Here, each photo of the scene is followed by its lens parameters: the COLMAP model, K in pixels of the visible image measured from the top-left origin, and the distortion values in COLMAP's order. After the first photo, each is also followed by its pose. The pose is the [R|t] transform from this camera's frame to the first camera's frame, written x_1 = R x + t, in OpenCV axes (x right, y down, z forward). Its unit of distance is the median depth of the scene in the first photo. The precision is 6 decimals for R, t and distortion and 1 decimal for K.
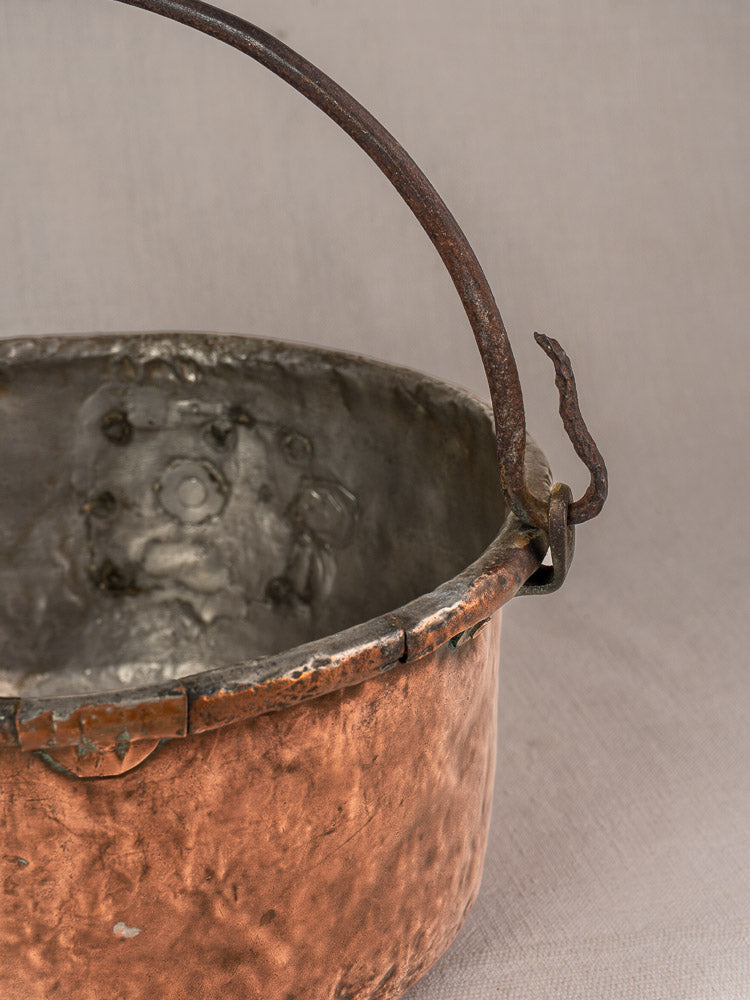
lens RADIAL K [[2496.4, 0, 437.2], [0, 2496.4, 409.7], [0, 0, 1]] dist [0.050272, 0.434836]
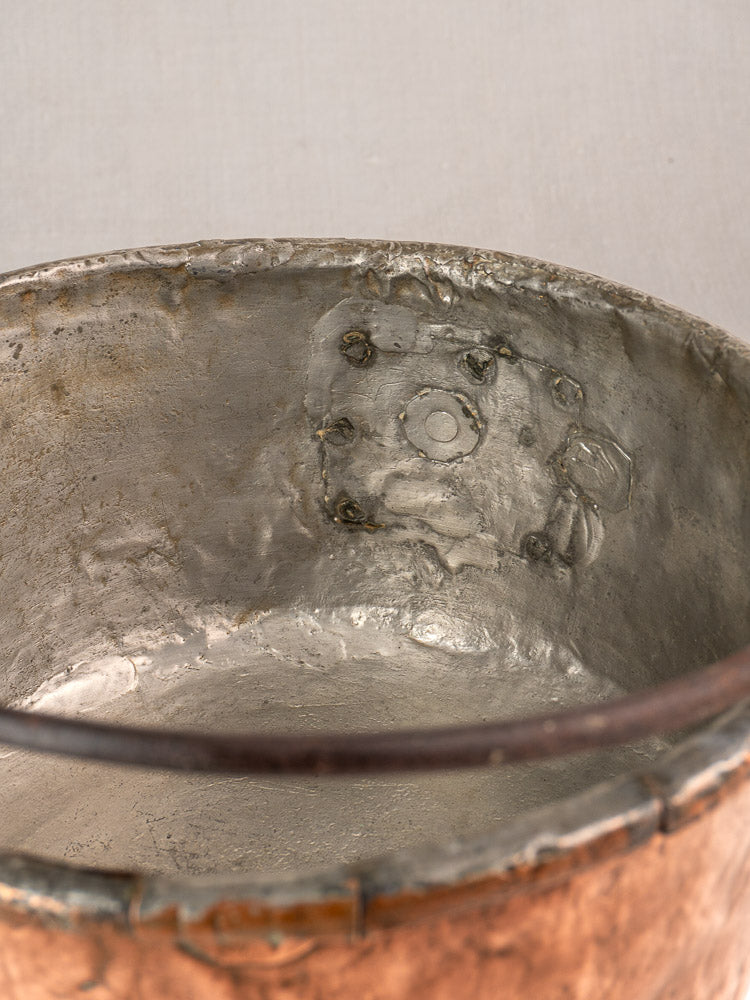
lens RADIAL K [[2205.9, 0, 372.5], [0, 2205.9, 457.3], [0, 0, 1]] dist [0.095341, 0.345675]
pose [[0.984276, 0.077636, -0.158664, -0.001141], [-0.048020, 0.982011, 0.182616, -0.095232], [0.169987, -0.172126, 0.970297, 0.269242]]
